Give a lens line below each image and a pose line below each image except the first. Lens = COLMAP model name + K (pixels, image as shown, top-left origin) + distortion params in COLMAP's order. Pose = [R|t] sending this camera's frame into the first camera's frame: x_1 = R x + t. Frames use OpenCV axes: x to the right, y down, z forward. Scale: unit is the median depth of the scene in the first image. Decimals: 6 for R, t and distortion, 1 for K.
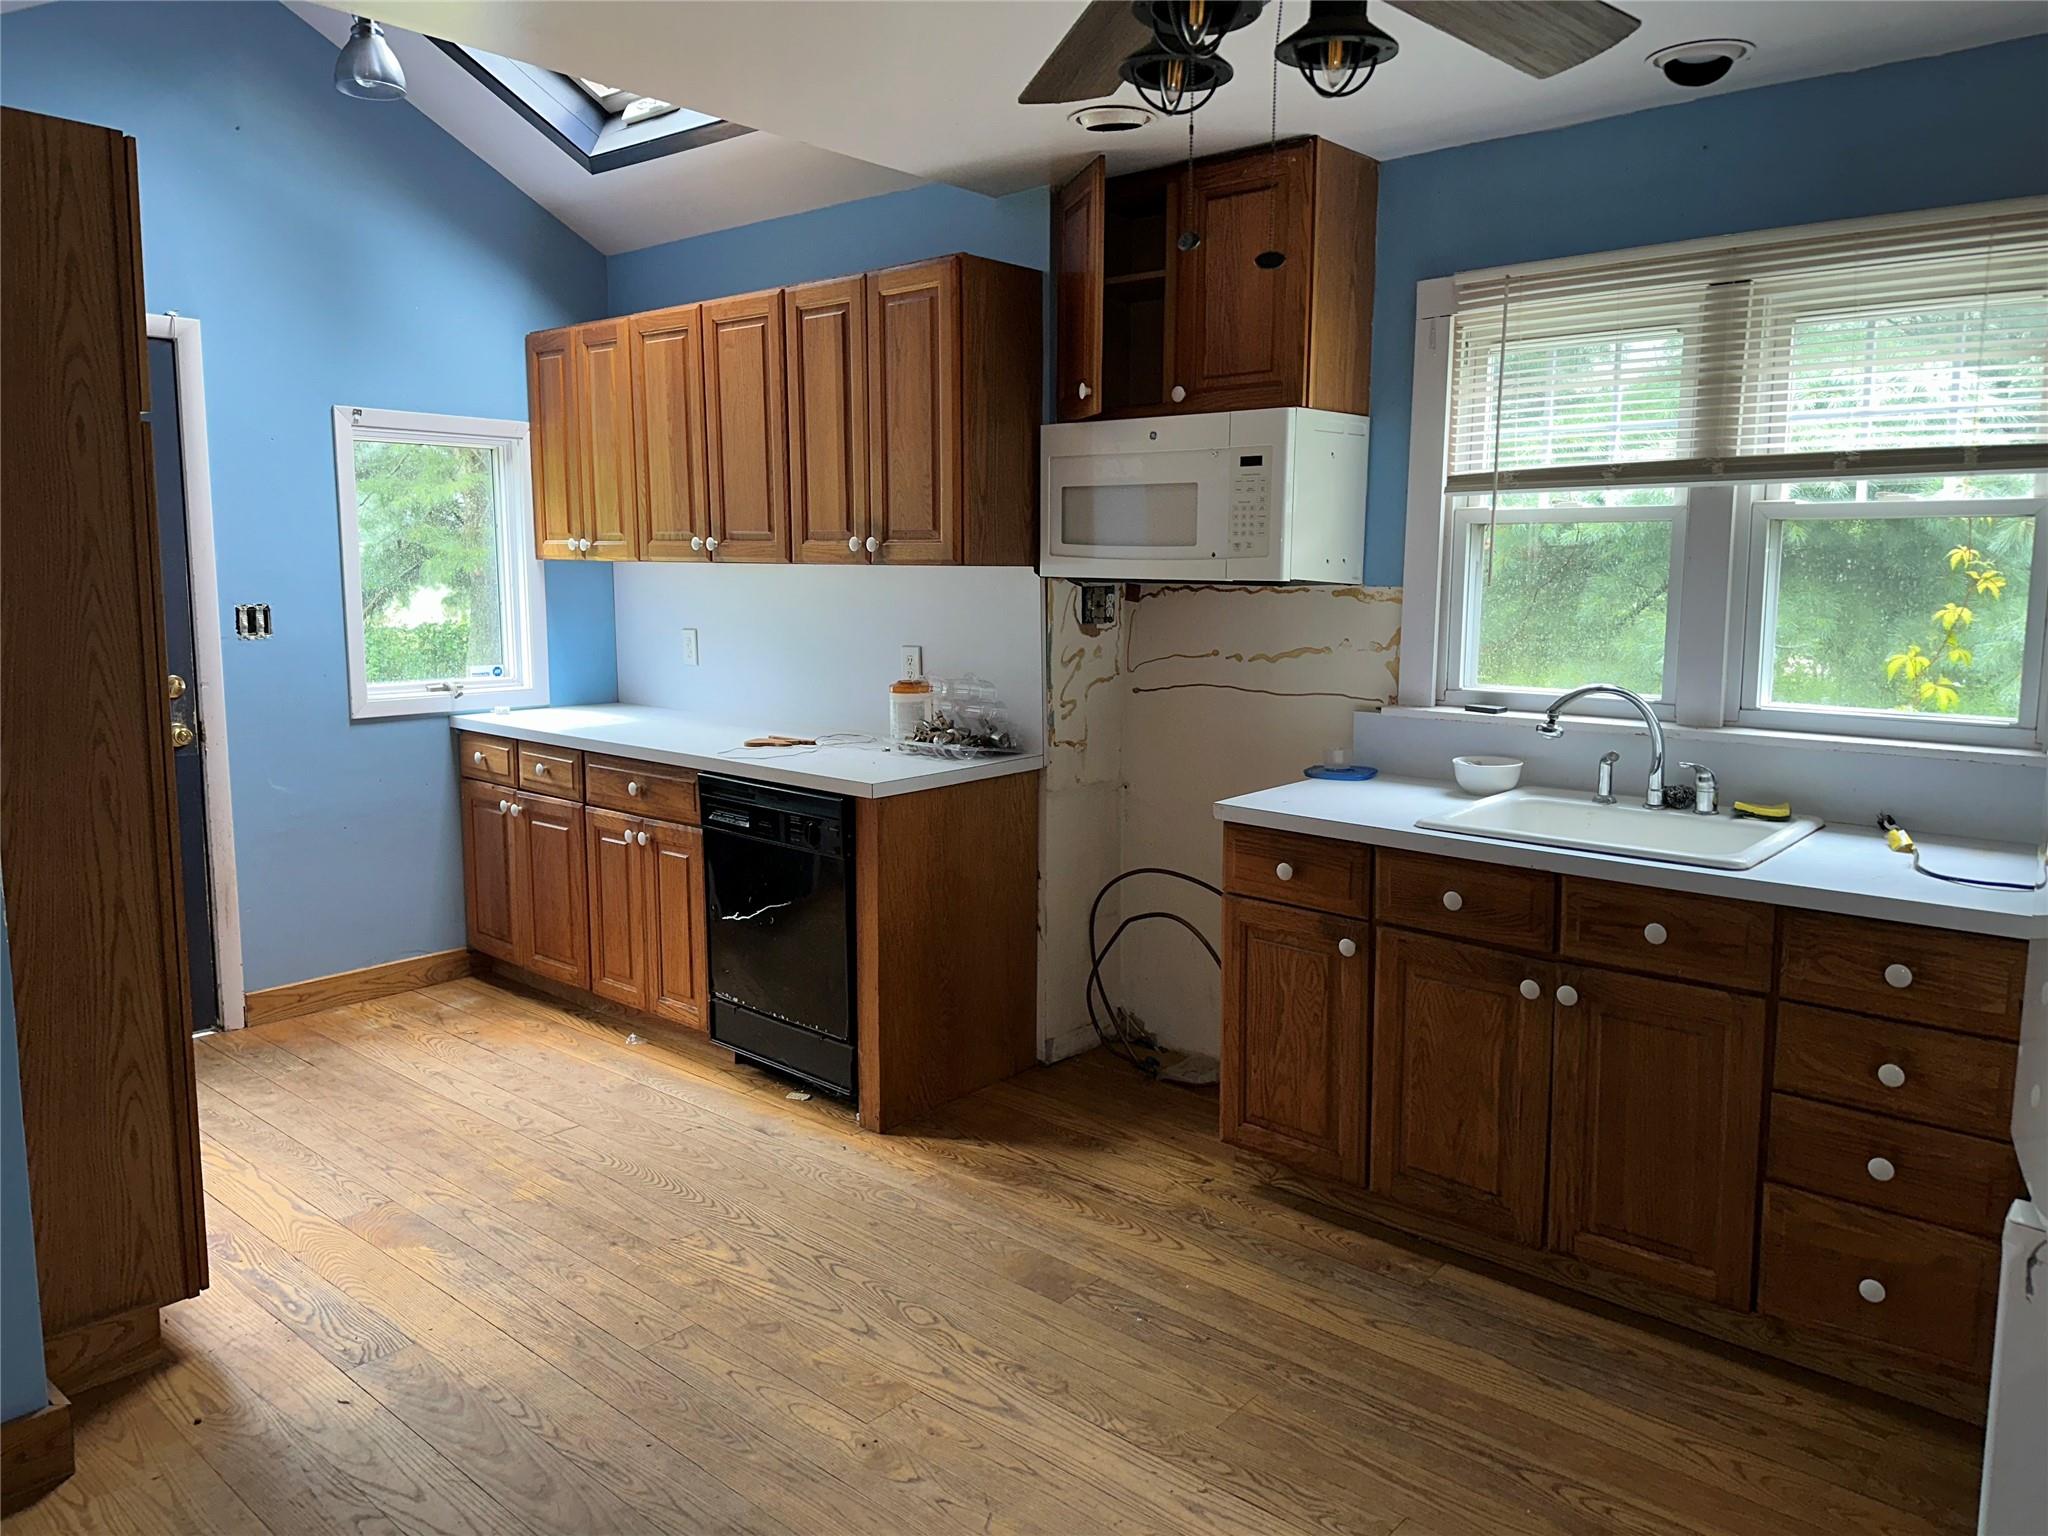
lens RADIAL K [[1432.7, 0, 1025.2], [0, 1432.7, 761.8], [0, 0, 1]] dist [-0.002978, -0.000879]
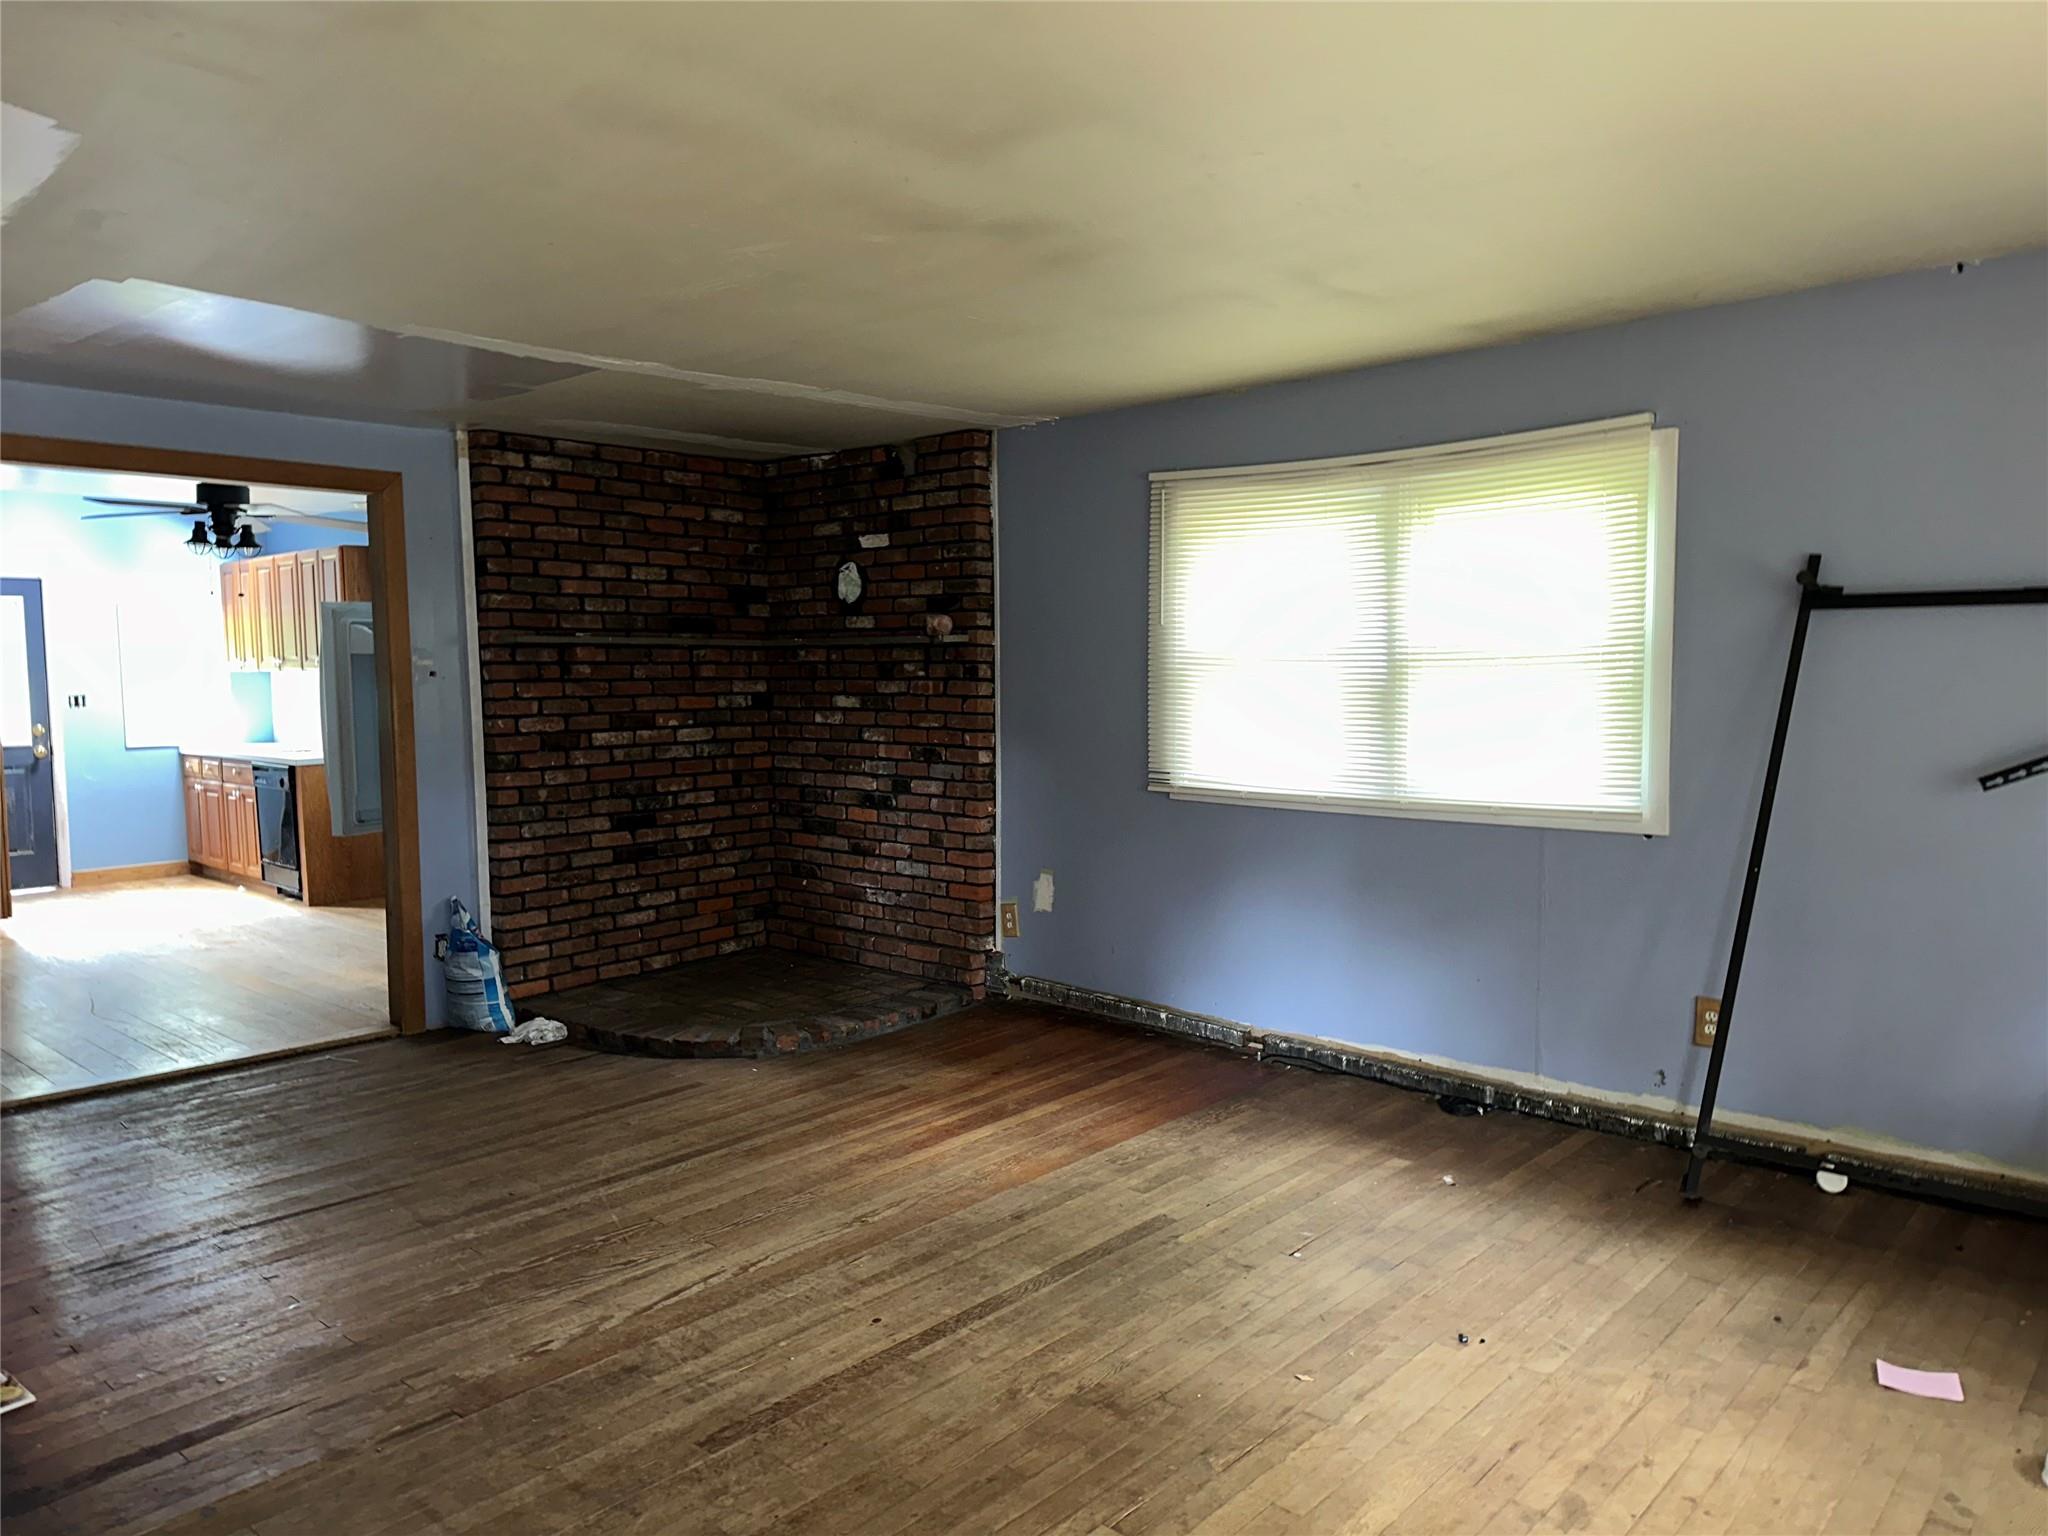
lens RADIAL K [[1432.7, 0, 1023.7], [0, 1432.7, 770.3], [0, 0, 1]] dist [-0.002978, -0.000879]
pose [[0.999323, -0.014816, -0.033678, 0.926859], [0.012807, 0.998170, -0.059102, 0.146268], [0.034492, 0.058631, 0.997684, -1.067527]]
